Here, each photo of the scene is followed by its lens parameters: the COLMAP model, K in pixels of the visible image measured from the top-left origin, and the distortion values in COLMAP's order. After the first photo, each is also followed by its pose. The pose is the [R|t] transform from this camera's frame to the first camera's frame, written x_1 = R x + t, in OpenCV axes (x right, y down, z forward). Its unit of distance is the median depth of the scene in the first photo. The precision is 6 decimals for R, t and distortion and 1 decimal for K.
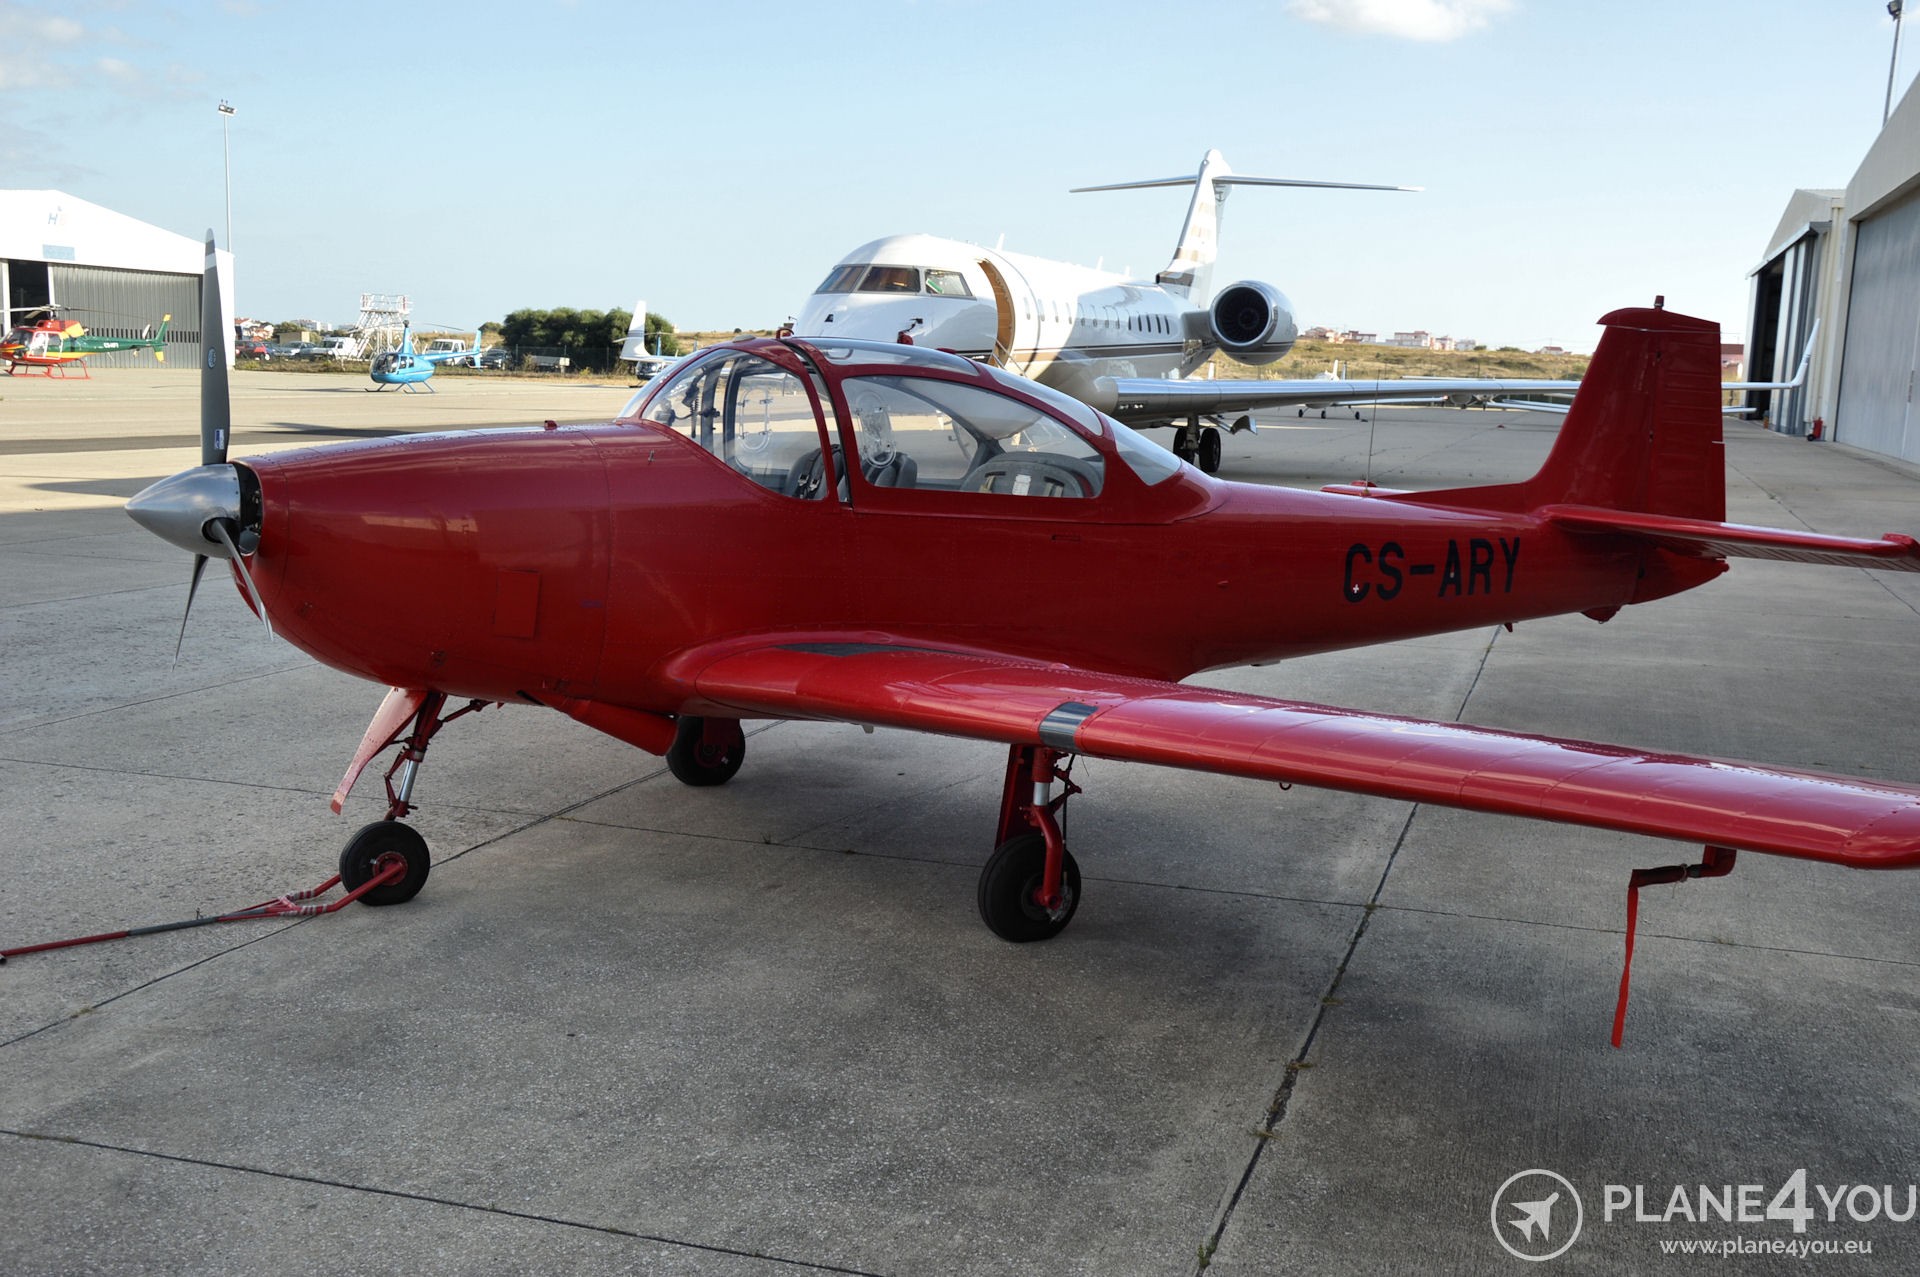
lens RADIAL K [[1967.8, 0, 976.2], [0, 1967.8, 648.5], [0, 0, 1]] dist [-0.057683, 0.257204]
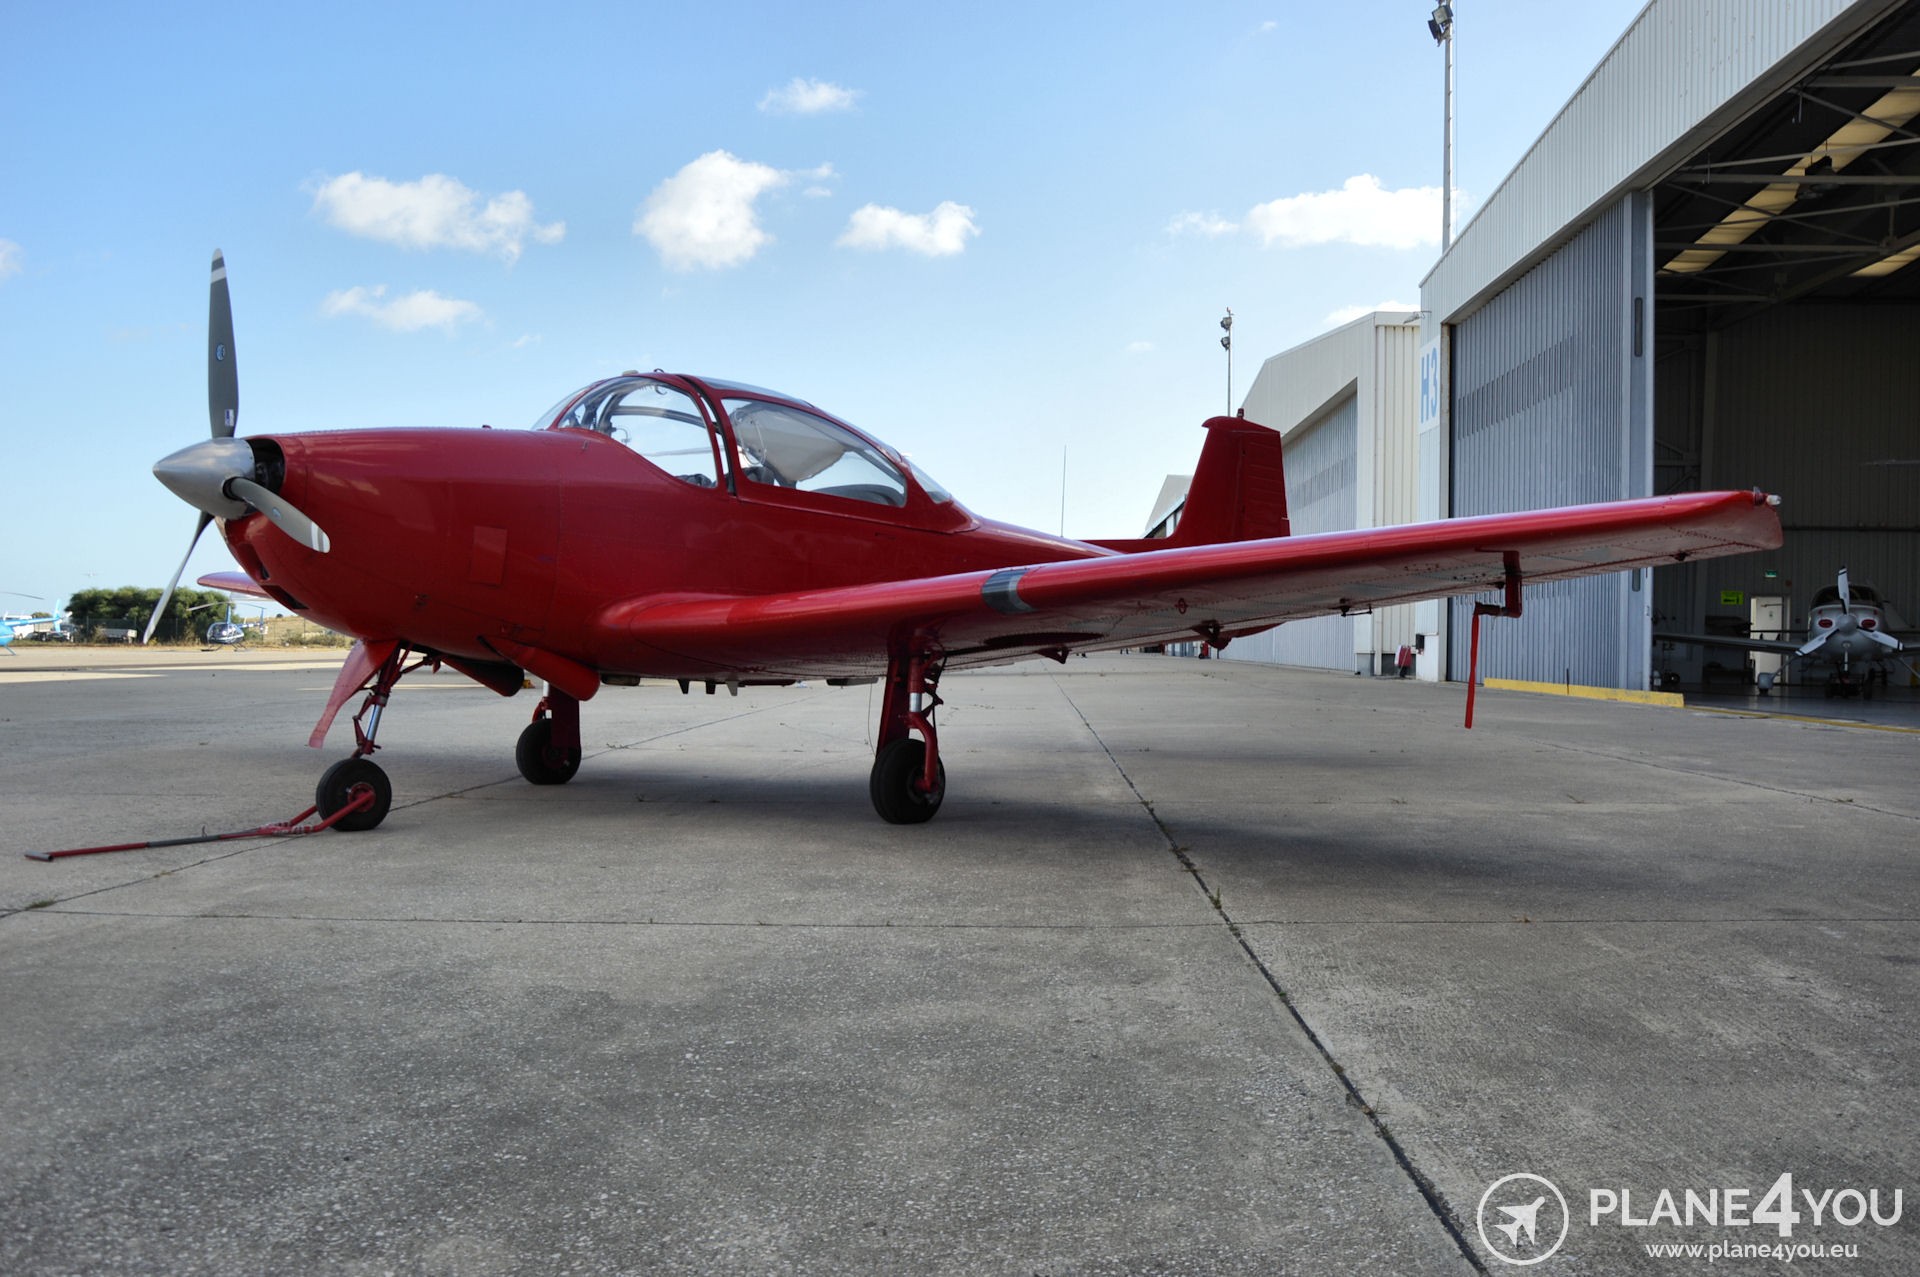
lens RADIAL K [[1669.0, 0, 976.2], [0, 1669.0, 638.5], [0, 0, 1]] dist [-0.073344, 0.000554]
pose [[0.960307, -0.024514, 0.277866, -0.211350], [0.063472, 0.989204, -0.132089, 0.164723], [-0.271628, 0.144482, 0.951495, -0.031987]]
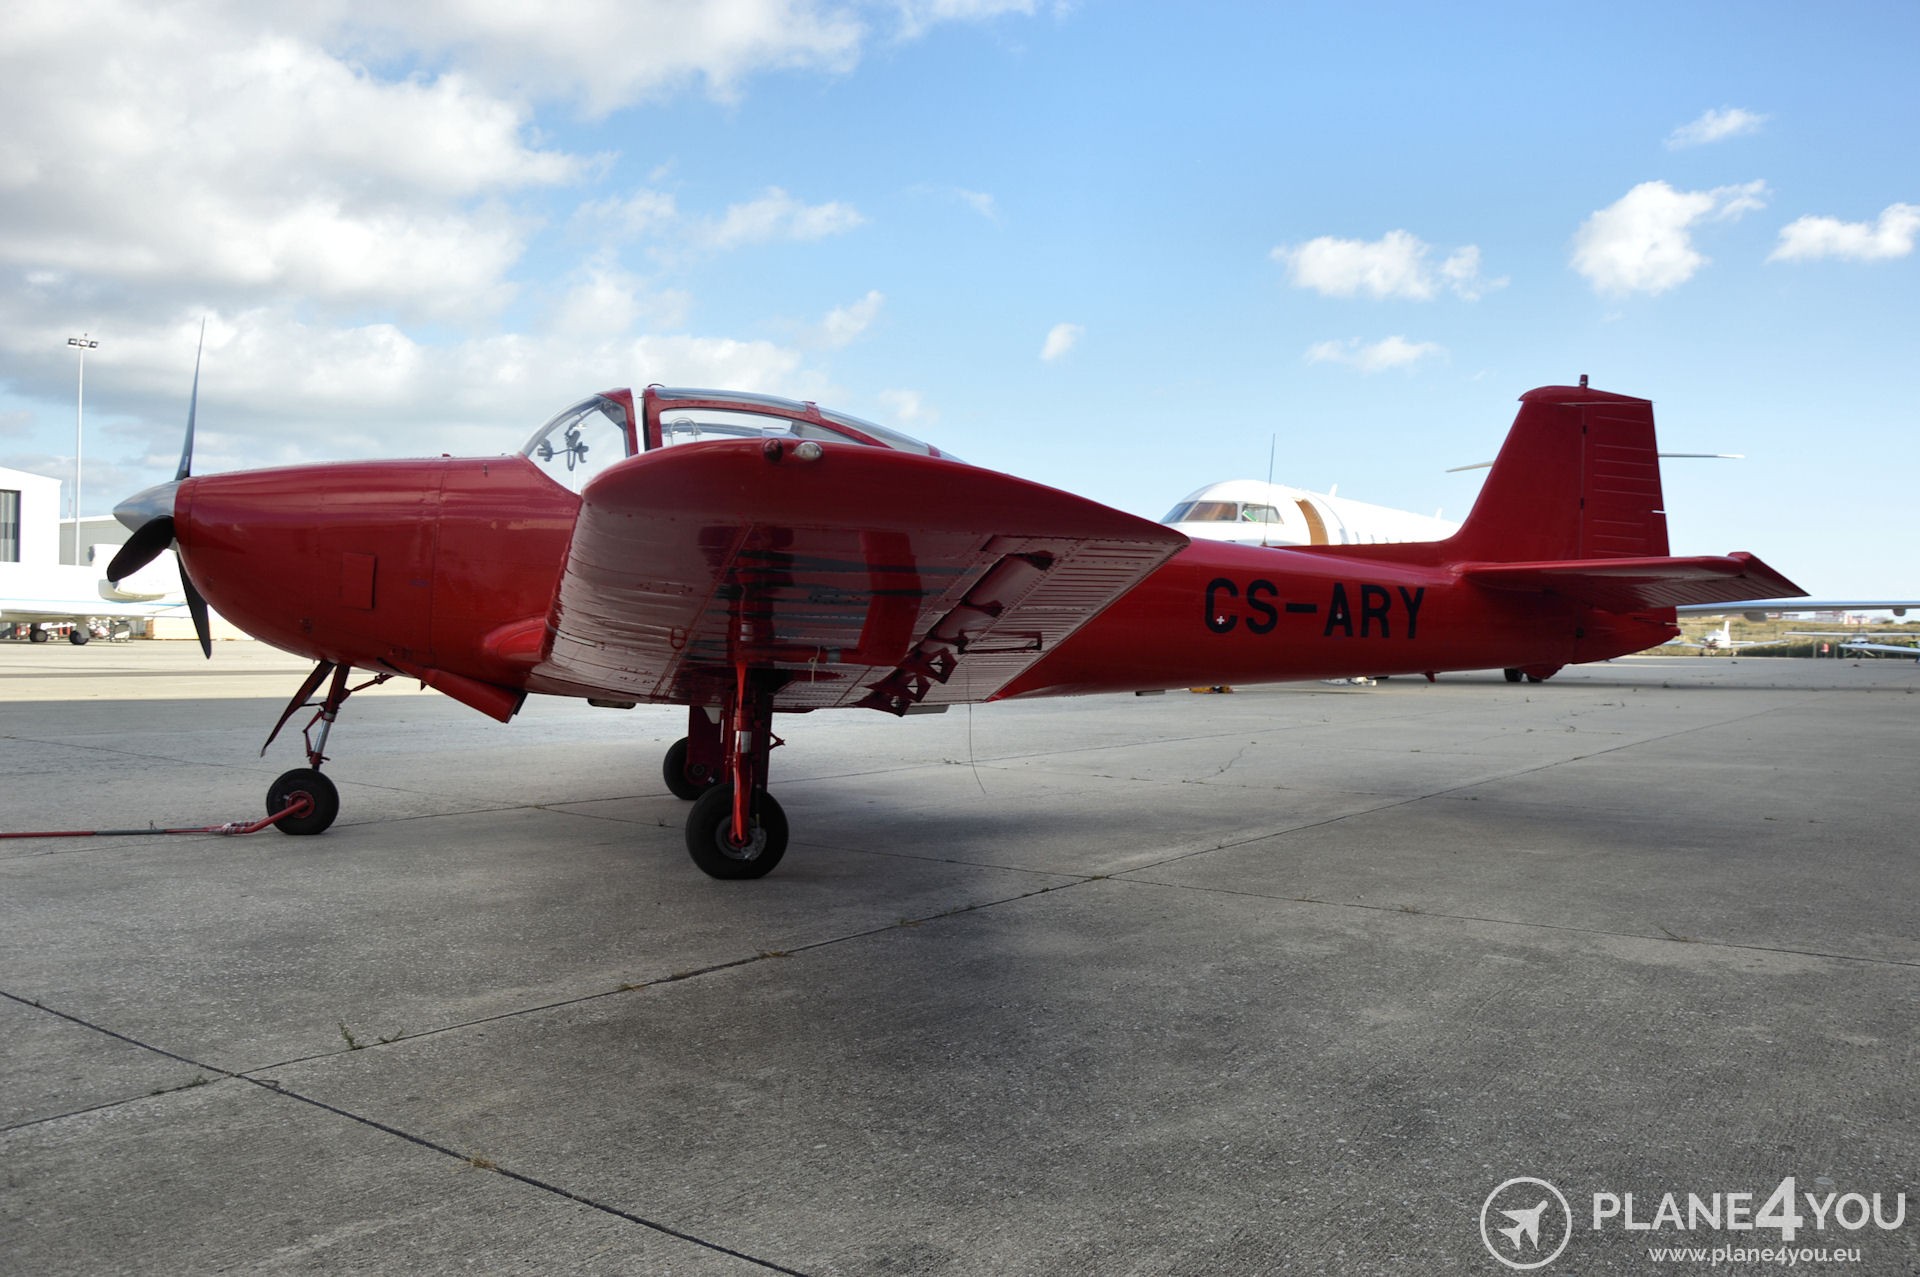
lens RADIAL K [[1515.6, 0, 979.3], [0, 1515.6, 647.4], [0, 0, 1]] dist [-0.155191, 0.120147]
pose [[0.950135, -0.013789, -0.311535, 0.395937], [-0.031413, 0.989708, -0.139613, 0.126174], [0.310254, 0.142437, 0.939922, 0.225933]]
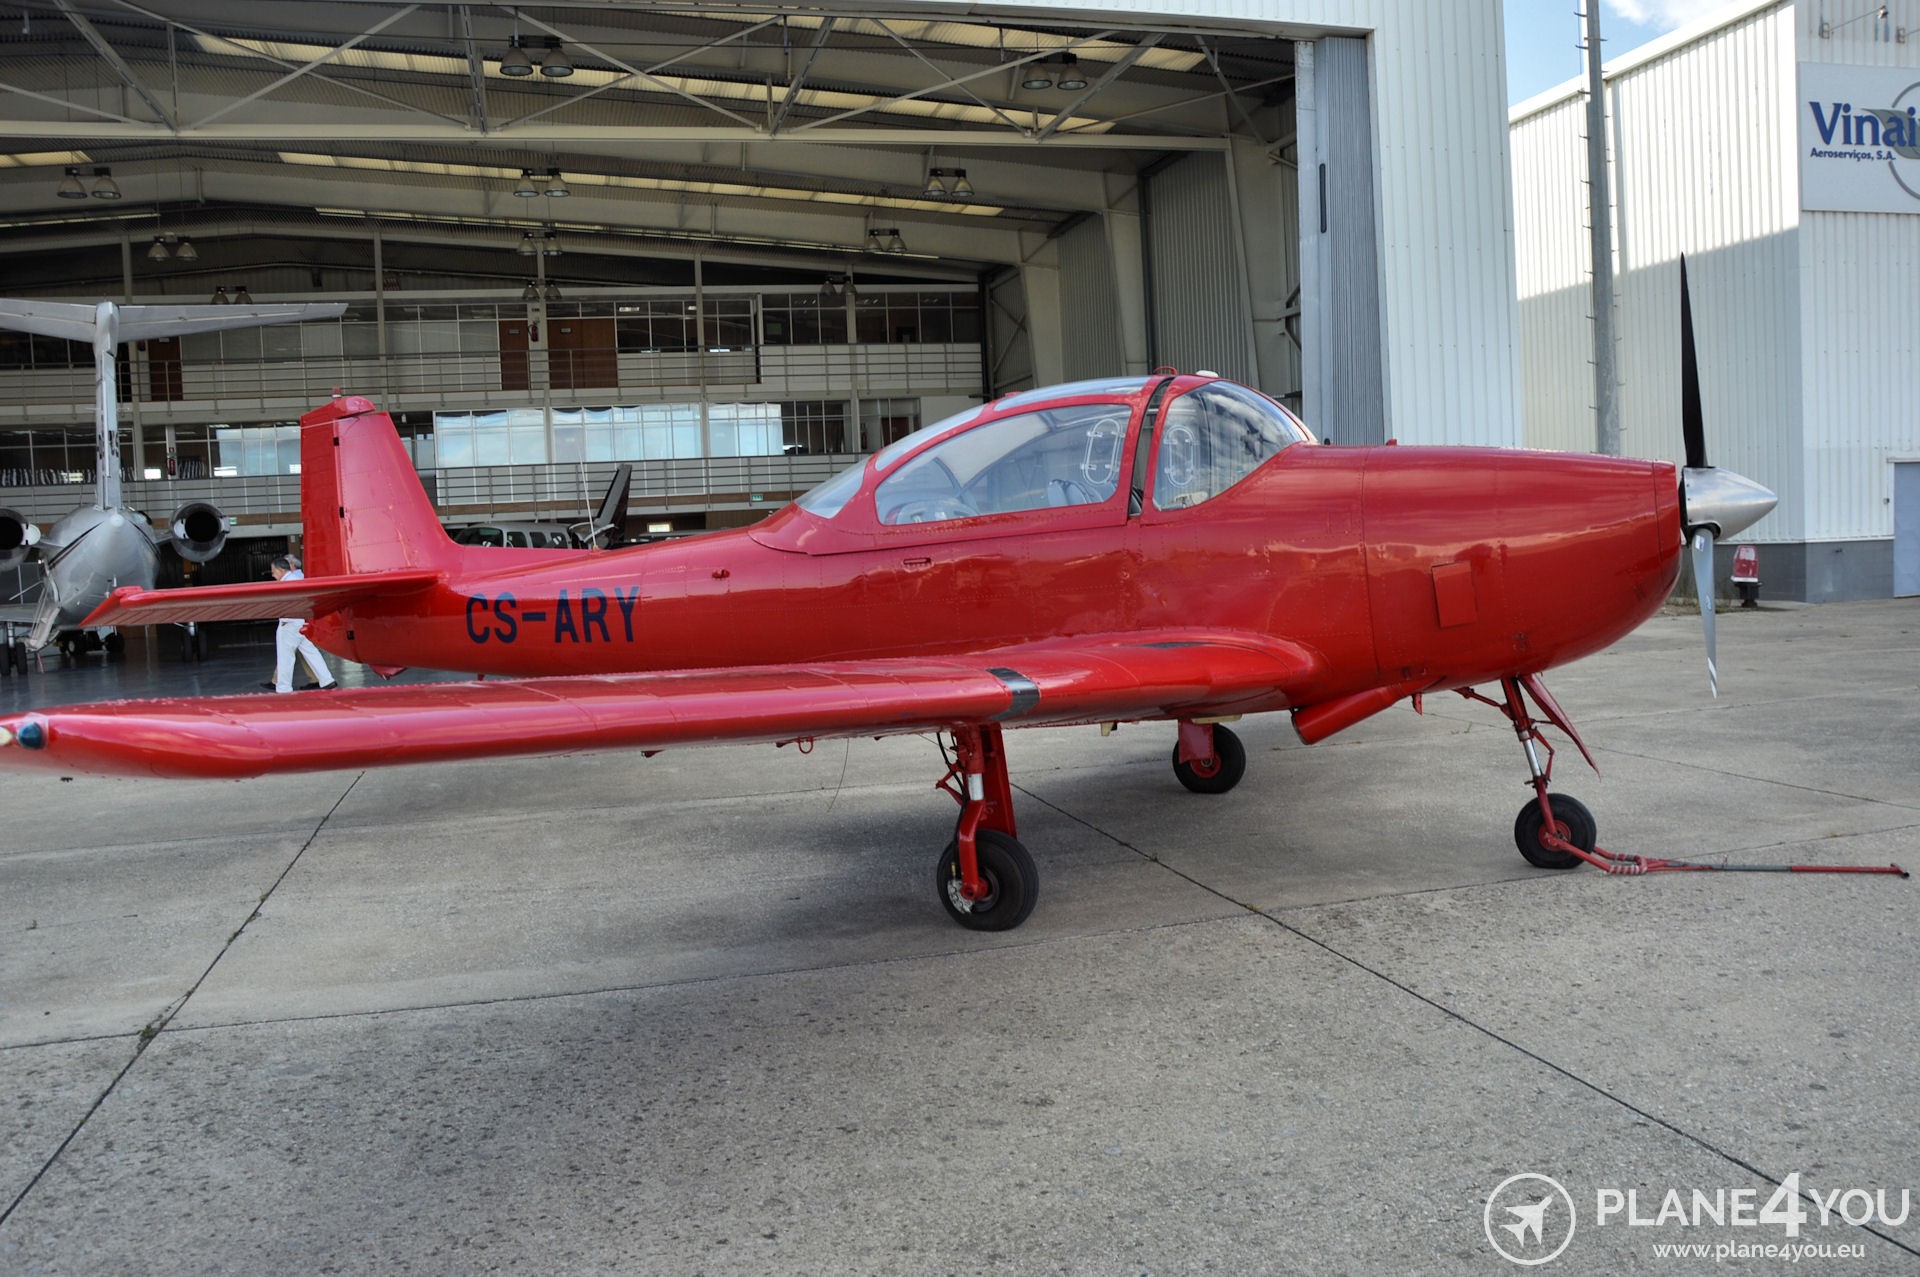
lens RADIAL K [[1515.6, 0, 979.3], [0, 1515.6, 647.4], [0, 0, 1]] dist [-0.155191, 0.120147]
pose [[-0.546940, -0.071046, 0.834152, -0.803766], [0.148667, 0.972313, 0.180292, -0.189026], [-0.823866, 0.222620, -0.521235, 1.658116]]
